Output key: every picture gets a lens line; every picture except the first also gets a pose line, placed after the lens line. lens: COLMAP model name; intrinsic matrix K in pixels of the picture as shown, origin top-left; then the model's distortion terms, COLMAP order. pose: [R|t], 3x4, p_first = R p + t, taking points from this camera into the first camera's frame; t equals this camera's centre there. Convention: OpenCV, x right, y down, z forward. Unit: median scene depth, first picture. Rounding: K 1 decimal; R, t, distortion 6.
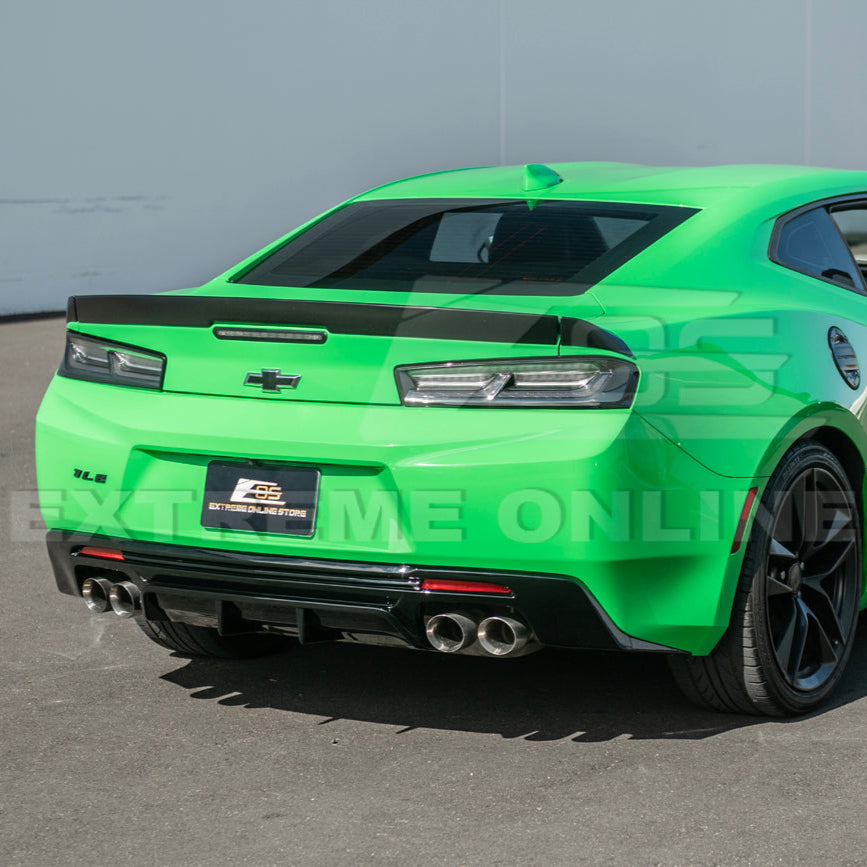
lens RADIAL K [[3663.7, 0, 432.8], [0, 3663.7, 434.3], [0, 0, 1]] dist [-0.500465, 0.000000]
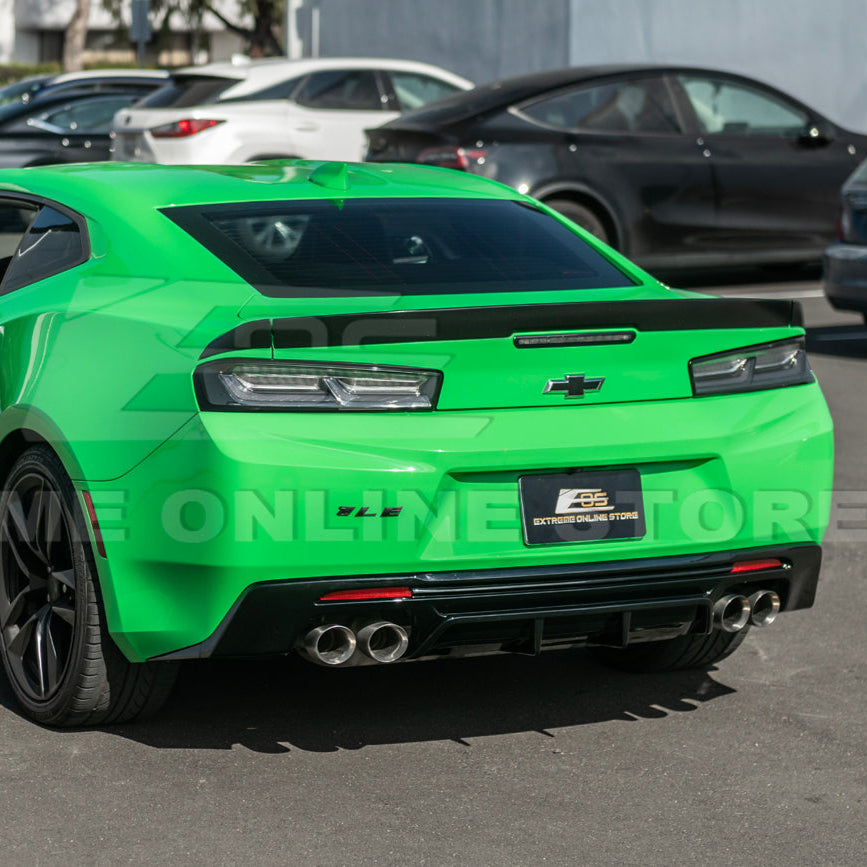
lens RADIAL K [[3663.7, 0, 434.8], [0, 3663.7, 434.0], [0, 0, 1]] dist [-0.500465, 0.000000]
pose [[0.516251, -0.092687, 0.851407, -0.897387], [0.090854, 0.994444, 0.053169, -0.057328], [-0.851605, 0.049905, 0.521804, 0.523556]]
